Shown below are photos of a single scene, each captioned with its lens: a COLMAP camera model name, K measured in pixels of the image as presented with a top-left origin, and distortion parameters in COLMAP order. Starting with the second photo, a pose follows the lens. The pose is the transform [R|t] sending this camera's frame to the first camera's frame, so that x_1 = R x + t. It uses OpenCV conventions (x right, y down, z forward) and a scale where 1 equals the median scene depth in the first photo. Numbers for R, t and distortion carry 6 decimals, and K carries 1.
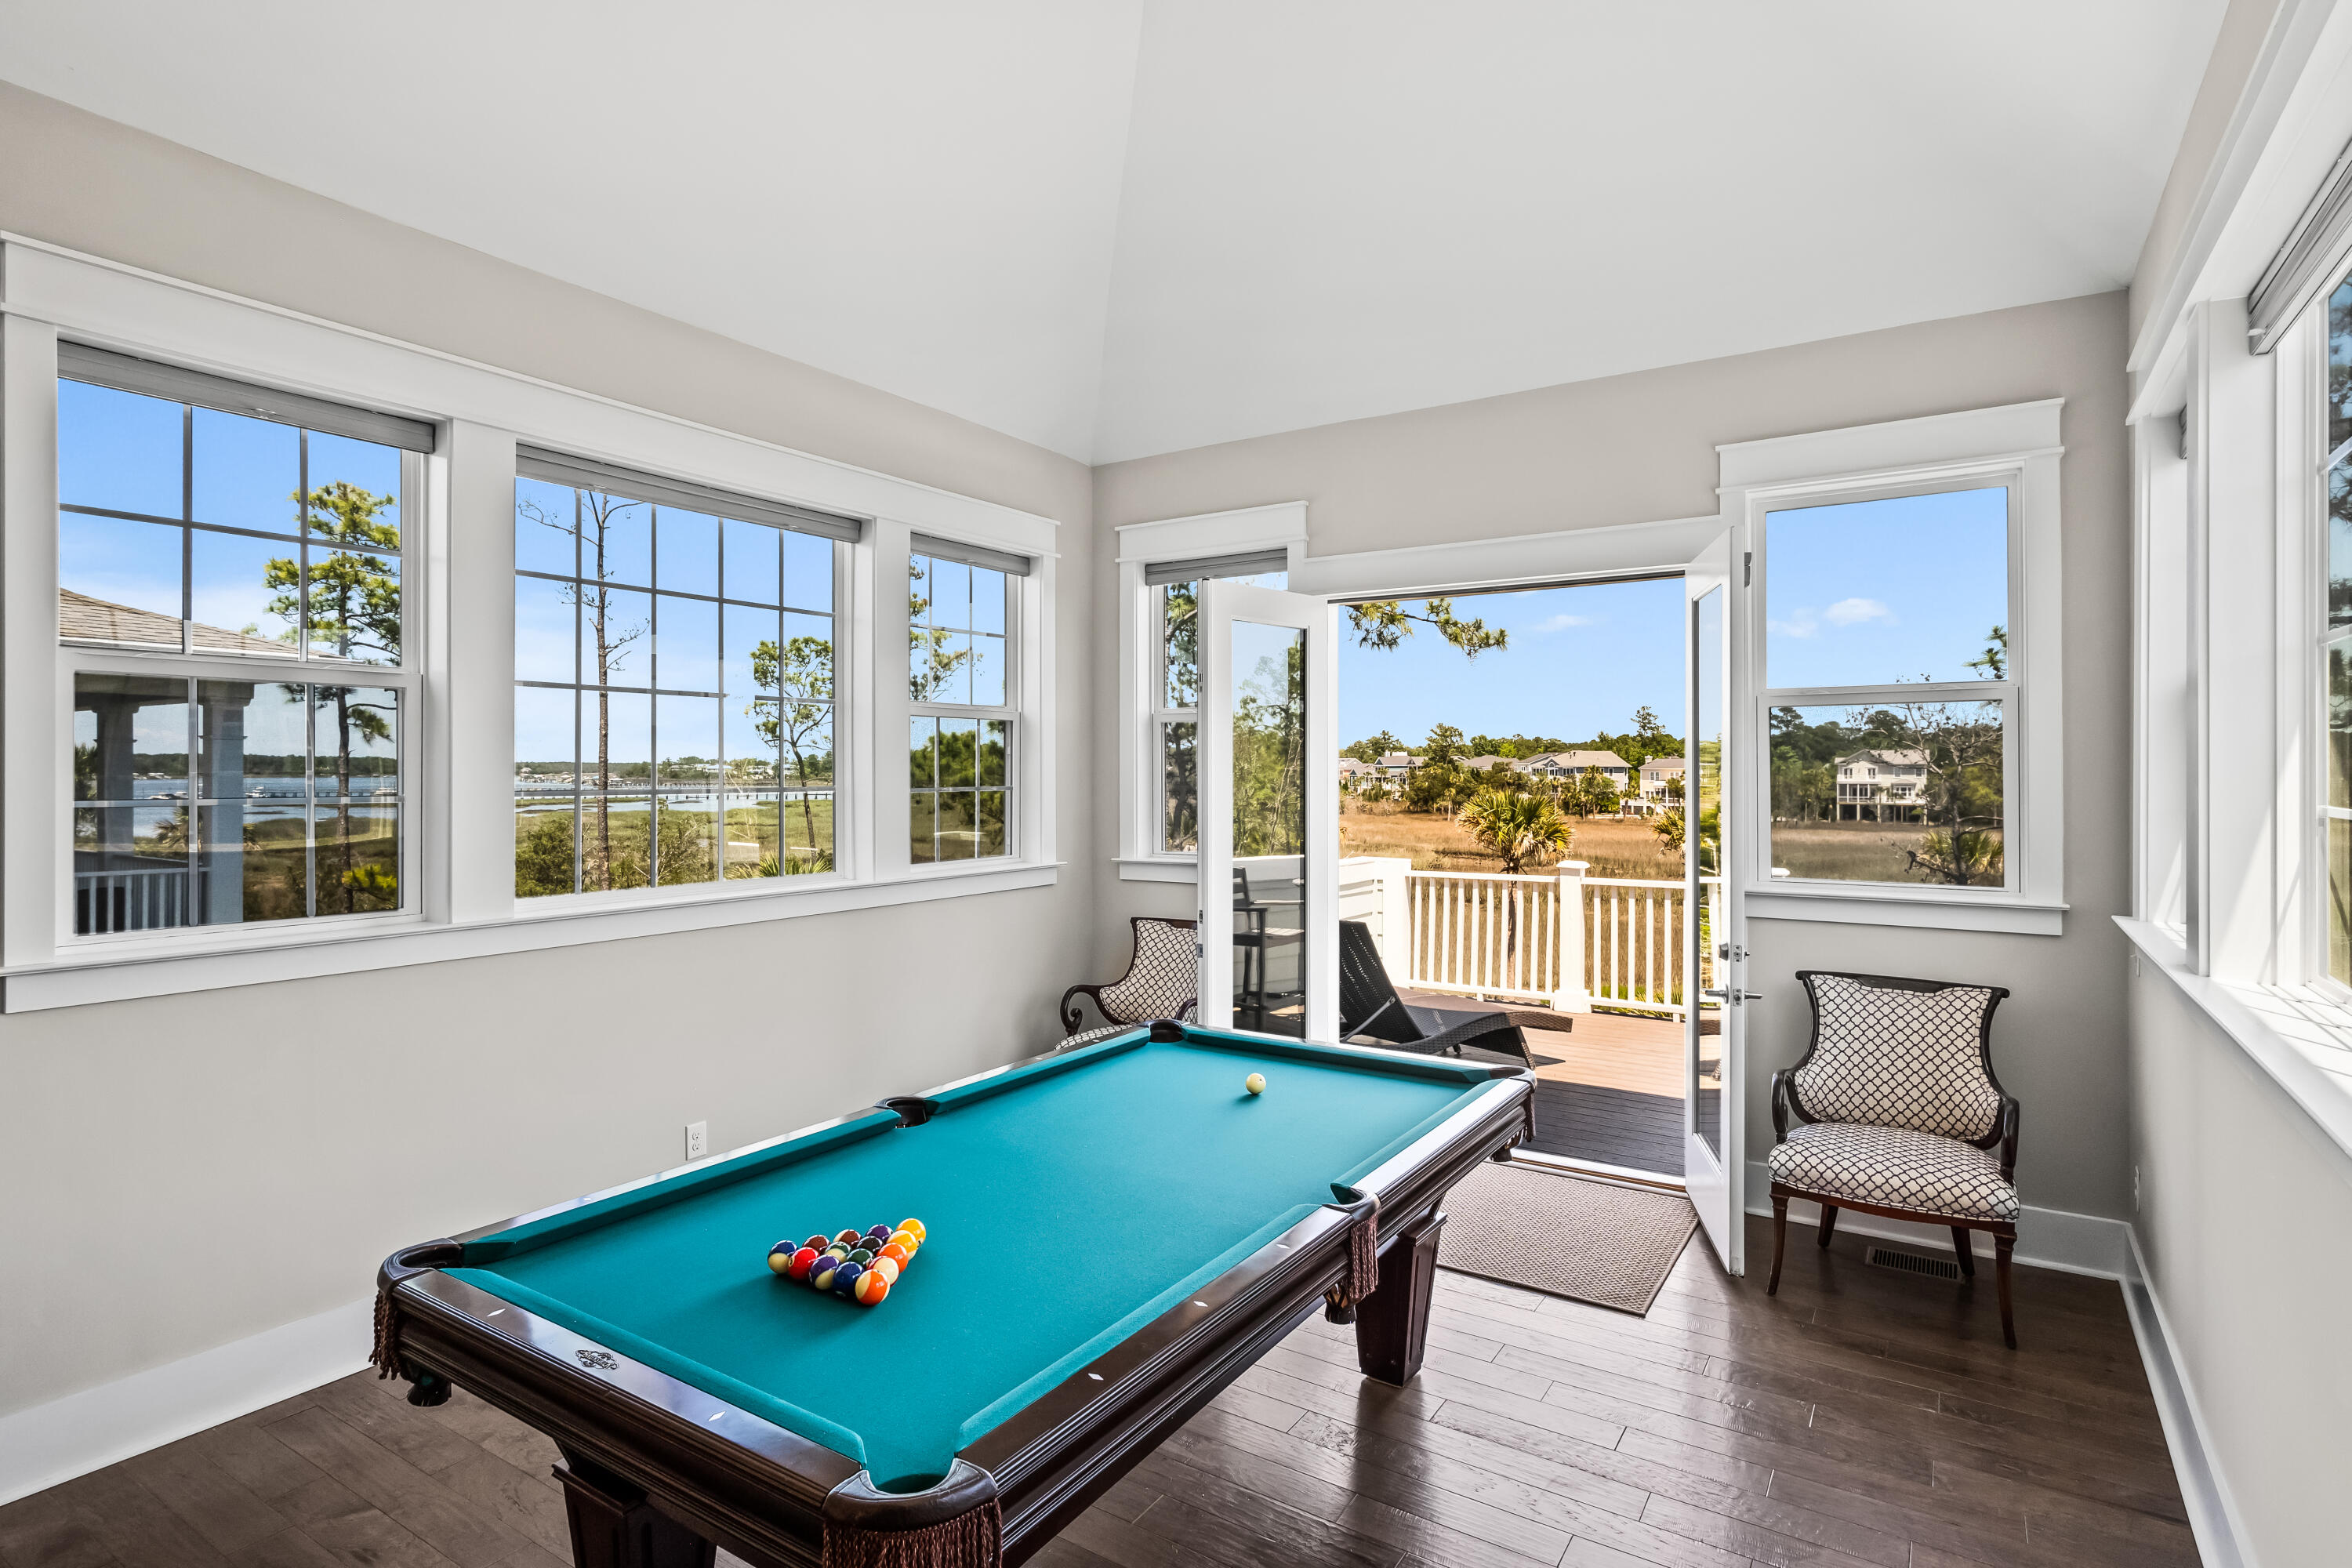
lens RADIAL K [[1183.2, 0, 1176.0], [0, 1183.2, 784.0], [0, 0, 1]] dist [-0.006957, 0.001119]
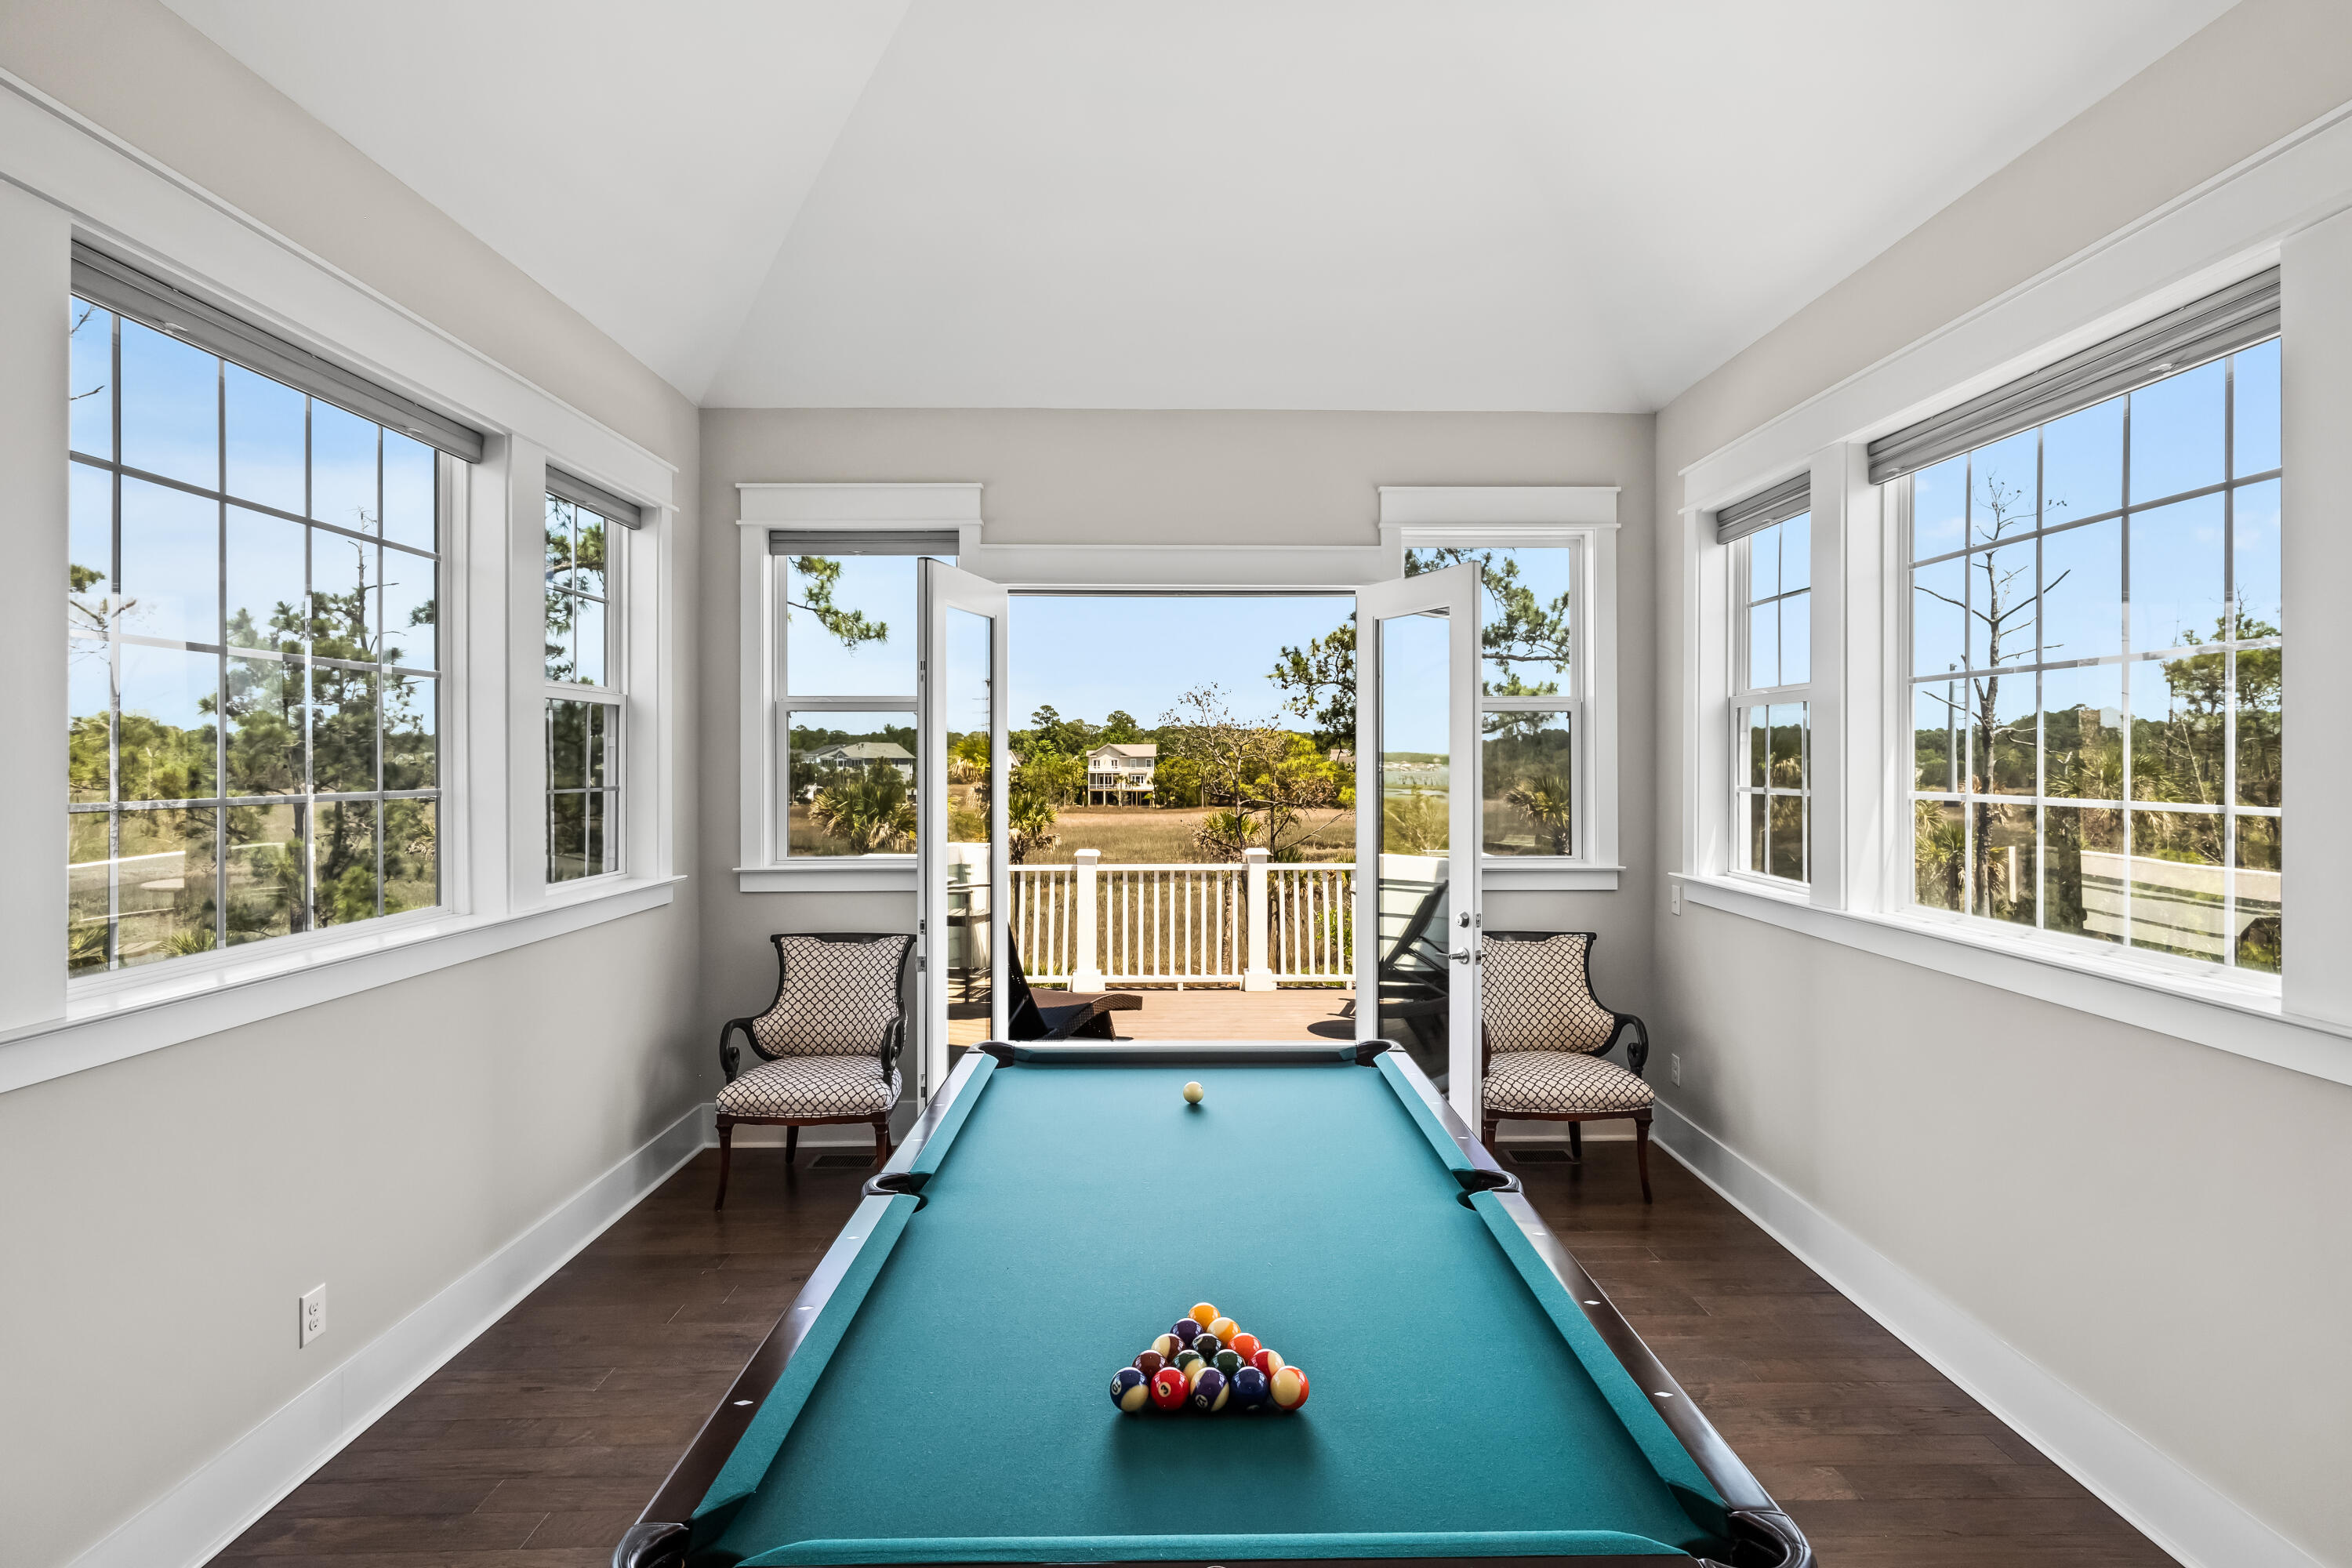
lens RADIAL K [[1171.6, 0, 1193.9], [0, 1171.6, 771.0], [0, 0, 1]] dist [0.001706, 0.001482]
pose [[0.829066, -0.004130, 0.559136, -0.307868], [0.006034, 0.999981, -0.001561, -0.005393], [-0.559119, 0.004668, 0.829074, 0.132510]]
